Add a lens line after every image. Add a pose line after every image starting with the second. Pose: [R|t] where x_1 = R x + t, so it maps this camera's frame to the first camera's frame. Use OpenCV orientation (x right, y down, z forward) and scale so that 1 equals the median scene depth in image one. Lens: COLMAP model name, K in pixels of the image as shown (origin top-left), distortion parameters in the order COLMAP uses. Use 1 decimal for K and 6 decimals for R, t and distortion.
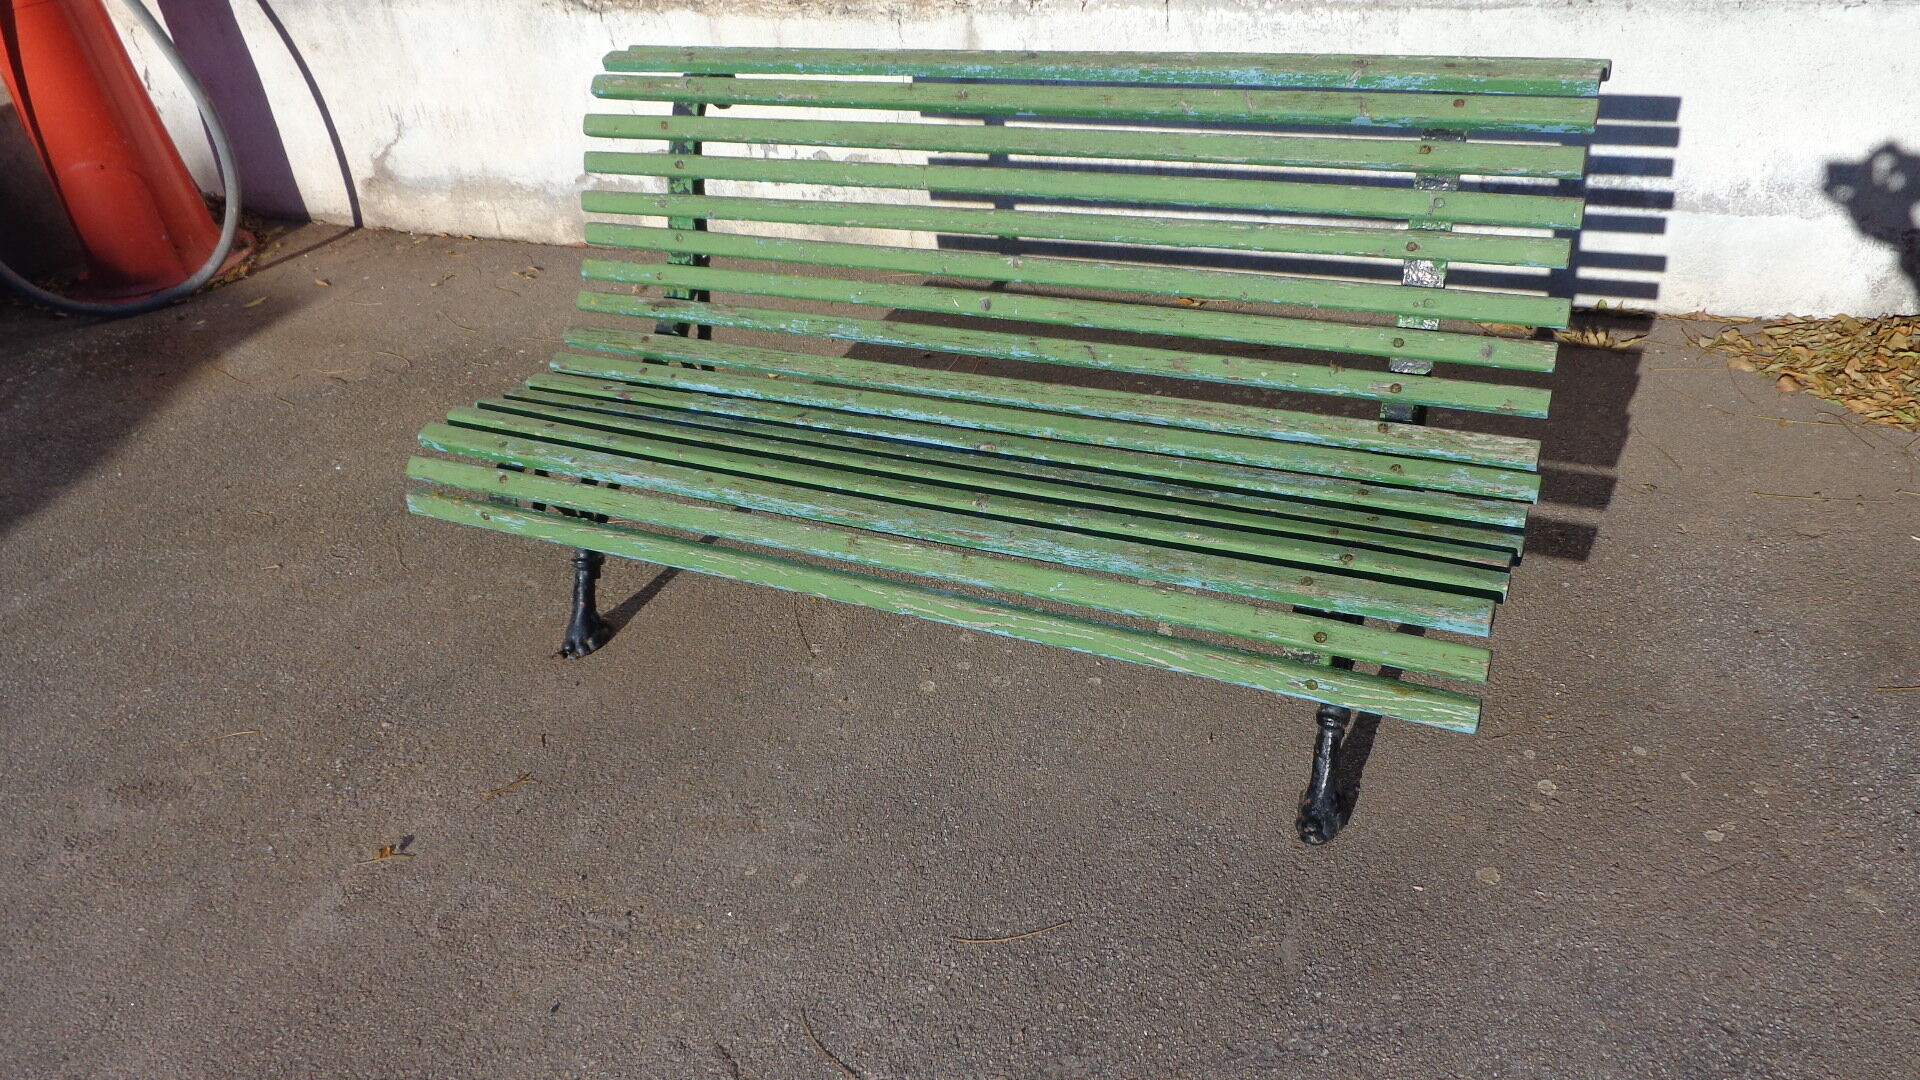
lens RADIAL K [[1423.4, 0, 958.5], [0, 1423.4, 542.6], [0, 0, 1]] dist [-0.000231, -0.002540]
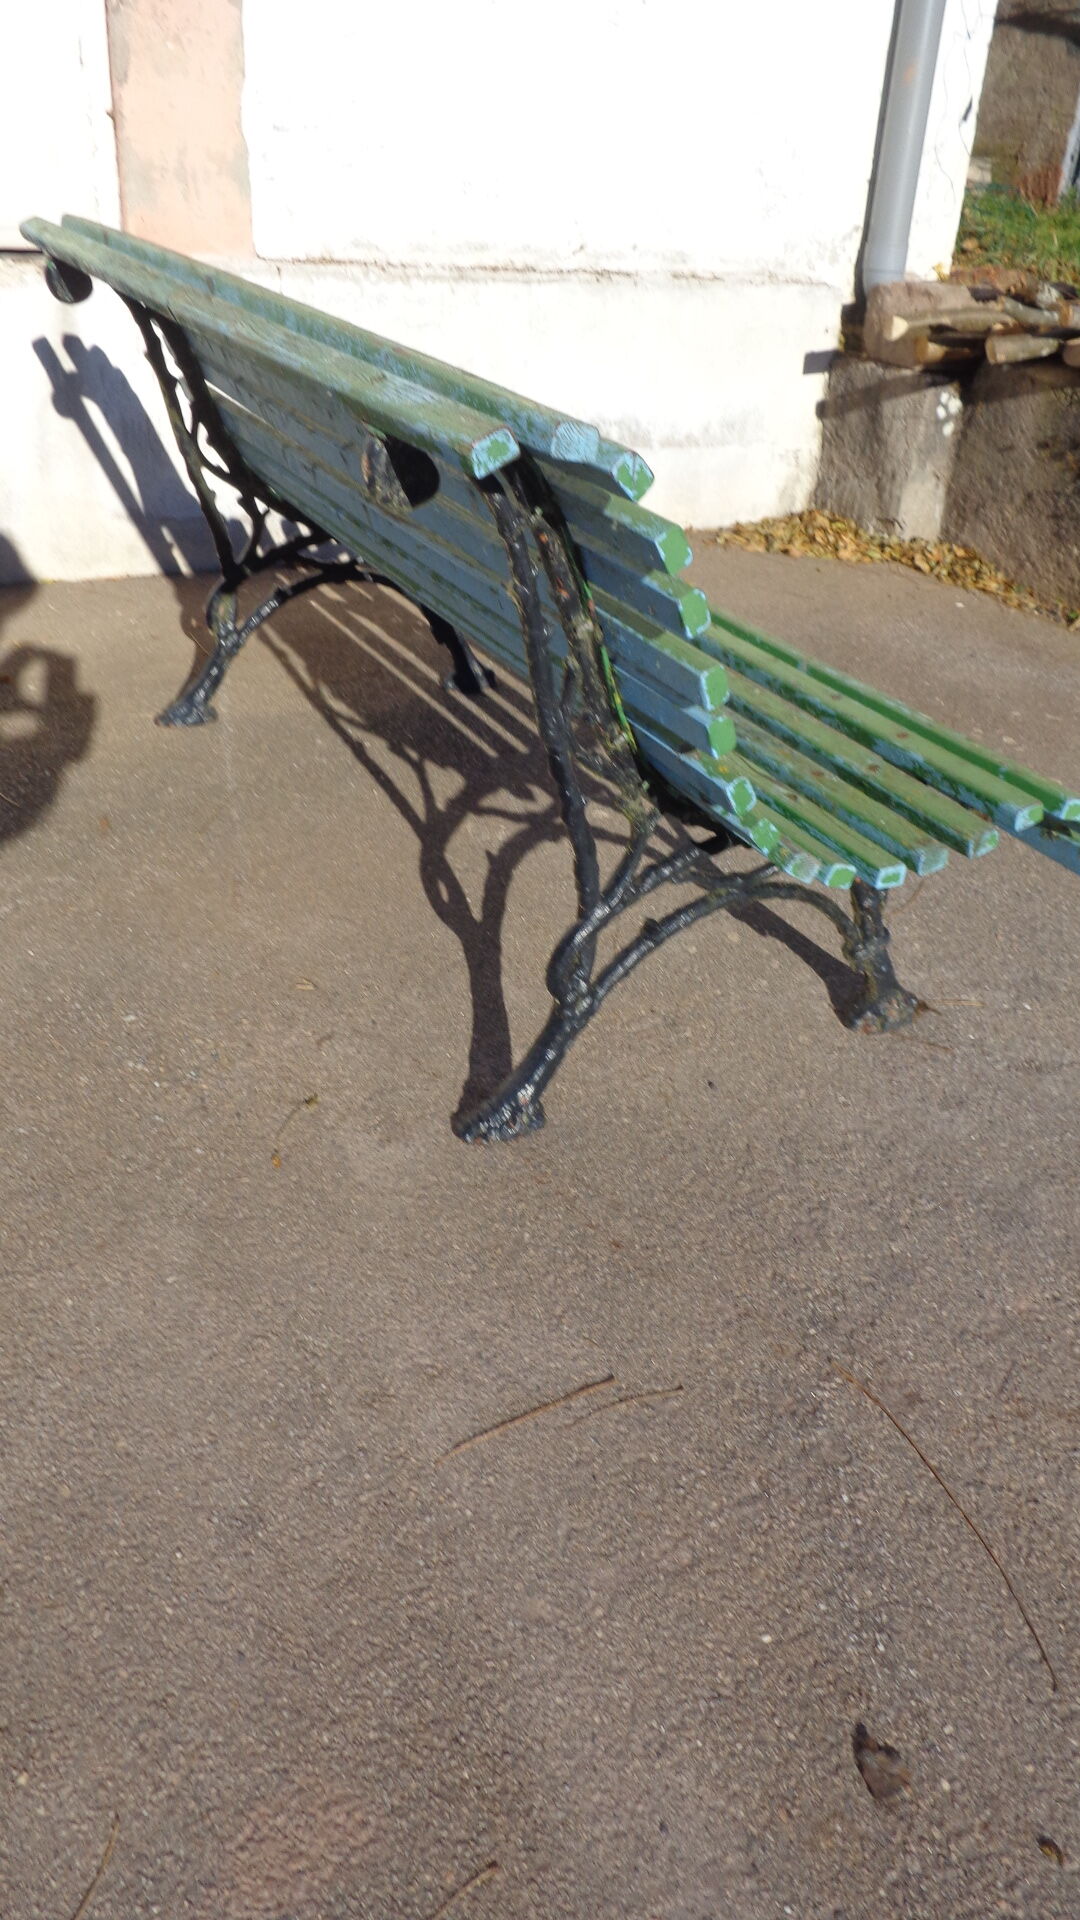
lens RADIAL K [[1423.4, 0, 522.5], [0, 1423.4, 951.1], [0, 0, 1]] dist [-0.000231, -0.002540]
pose [[0.640837, -0.247274, 0.726763, -0.910339], [0.306275, 0.950449, 0.053317, 0.136765], [-0.703935, 0.188422, 0.684816, 0.372163]]
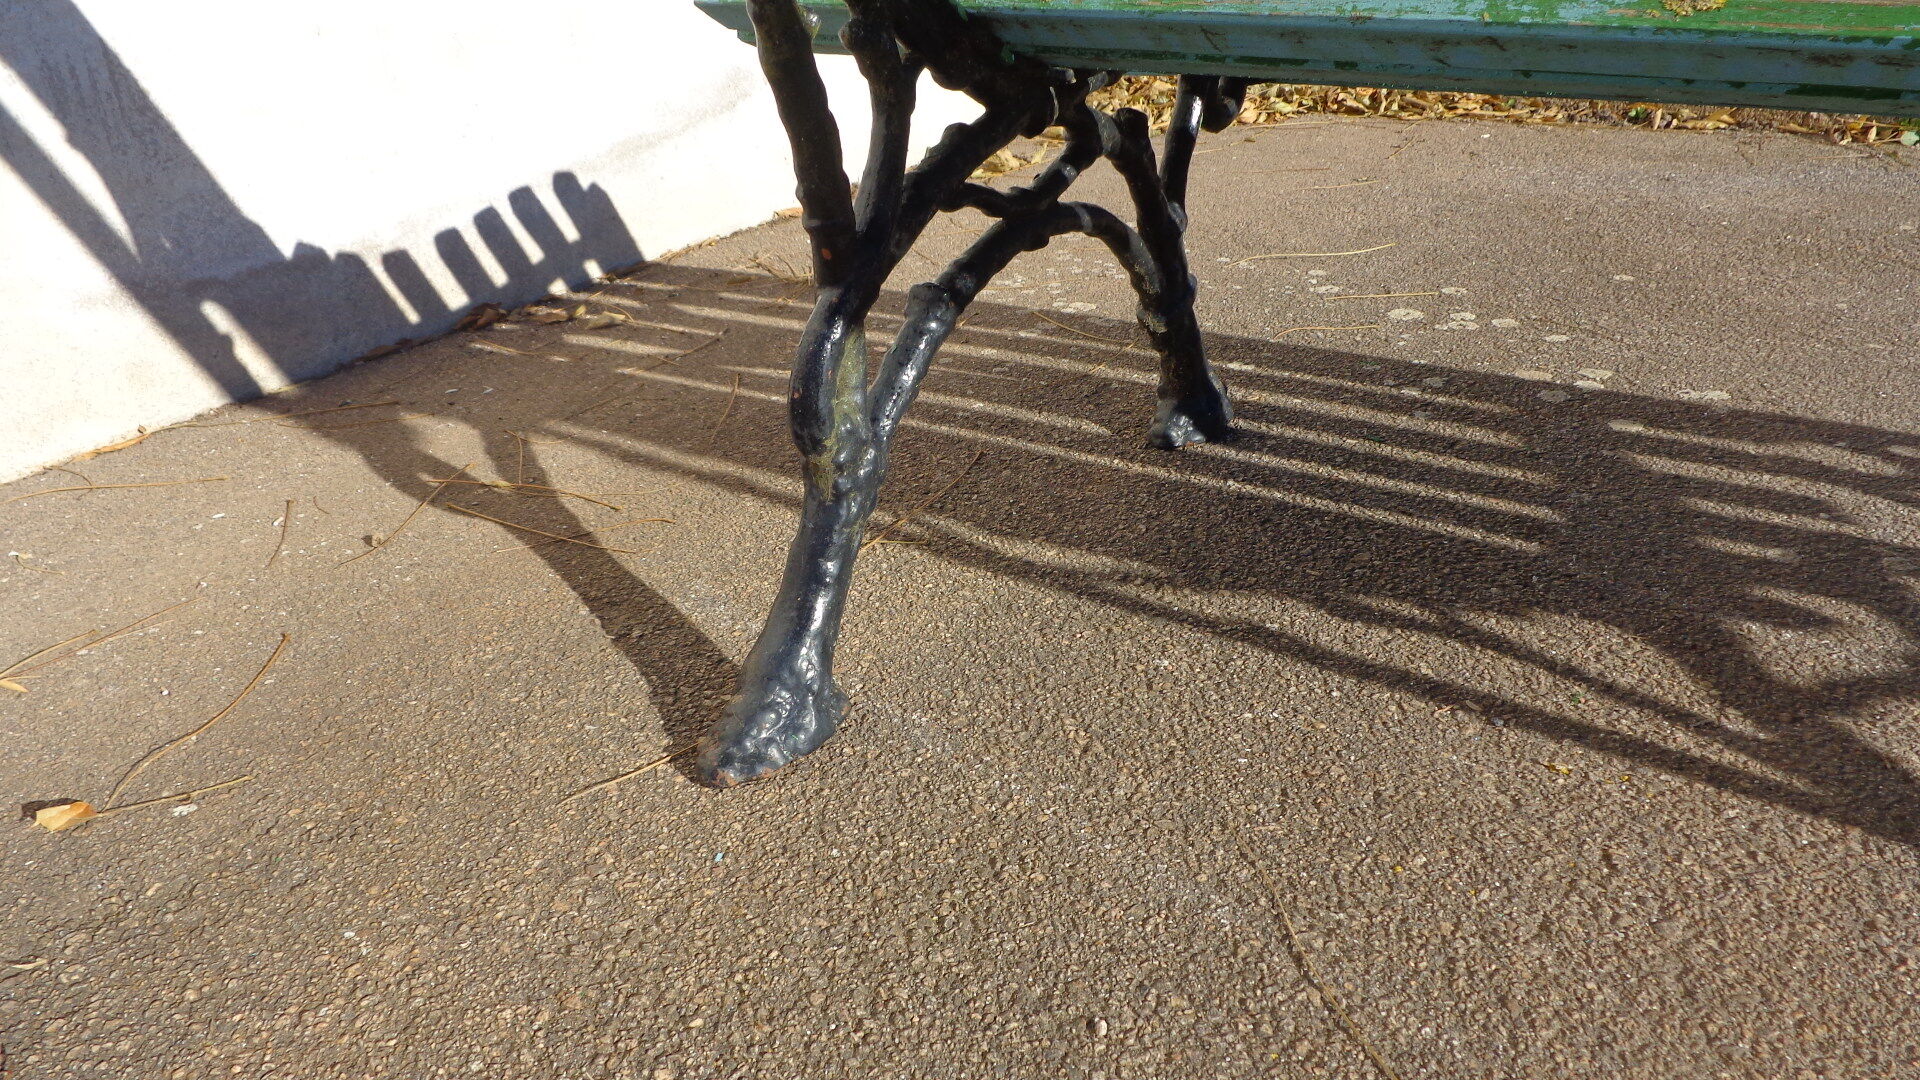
lens RADIAL K [[1423.4, 0, 955.0], [0, 1423.4, 536.5], [0, 0, 1]] dist [-0.000231, -0.002540]
pose [[0.205337, -0.321010, 0.924548, -0.496826], [0.565856, 0.809714, 0.155466, -0.161541], [-0.798526, 0.491239, 0.347909, 1.182033]]
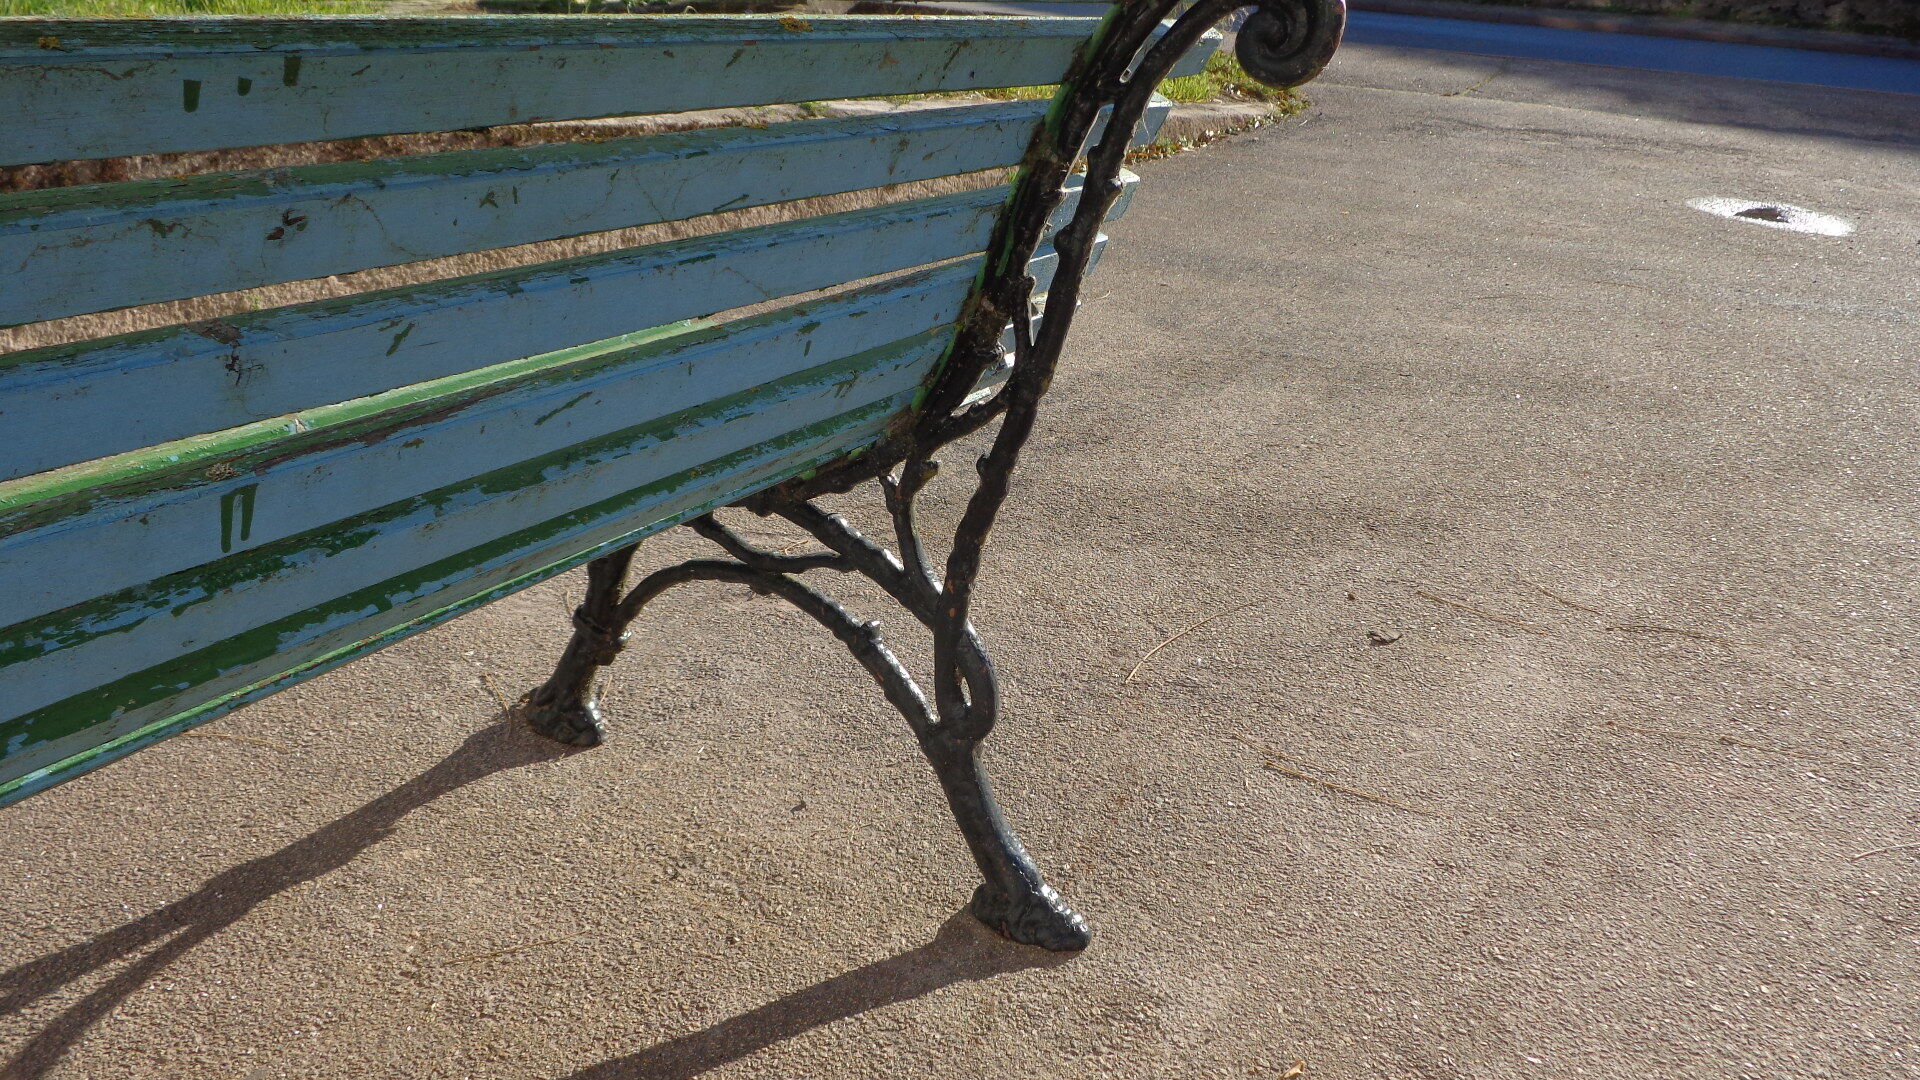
lens RADIAL K [[1423.4, 0, 953.9], [0, 1423.4, 540.7], [0, 0, 1]] dist [-0.000231, -0.002540]
pose [[-0.979706, 0.007041, 0.200317, -0.458129], [0.168859, 0.567447, 0.805910, -0.304169], [-0.107995, 0.823380, -0.557120, 1.141867]]
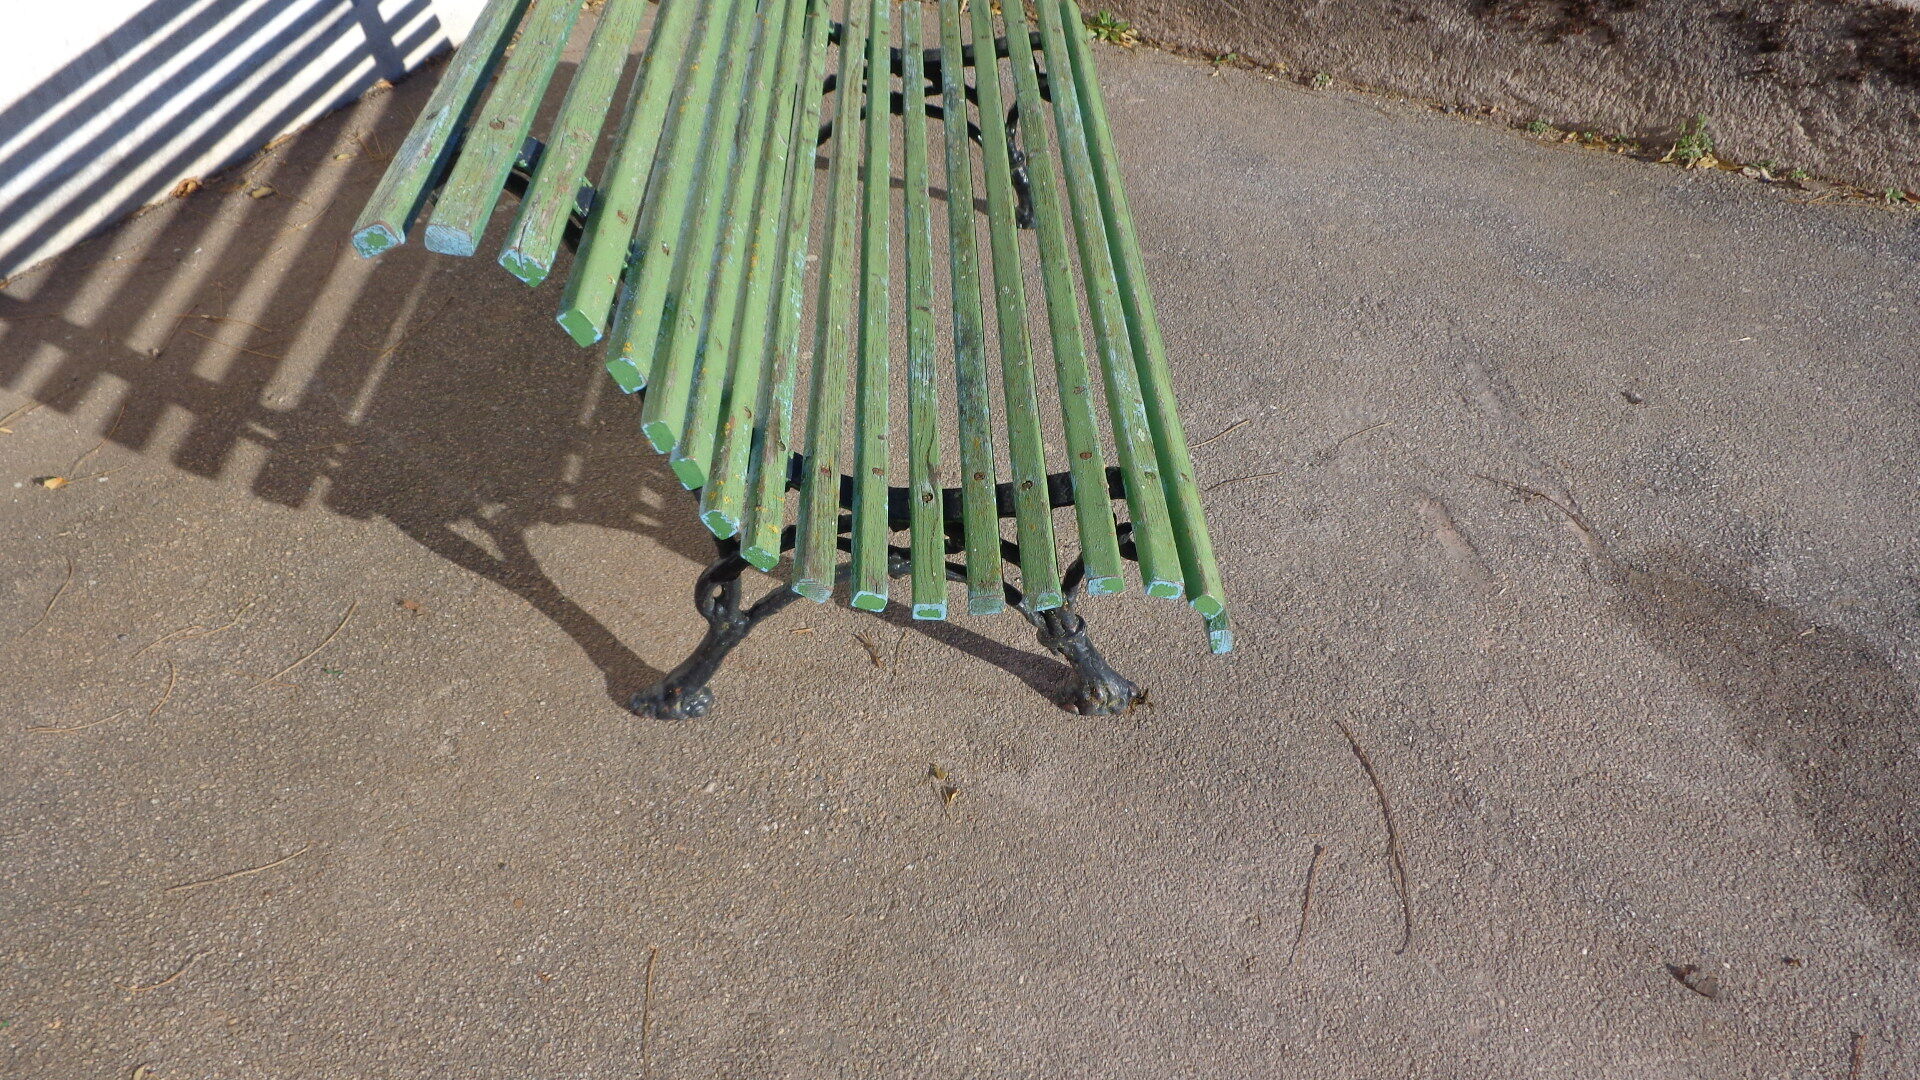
lens RADIAL K [[1423.4, 0, 964.8], [0, 1423.4, 531.9], [0, 0, 1]] dist [-0.000231, -0.002540]
pose [[0.050759, -0.555173, 0.830185, -1.066656], [0.536242, 0.716418, 0.446306, -0.260172], [-0.842537, 0.422526, 0.334071, 0.651201]]
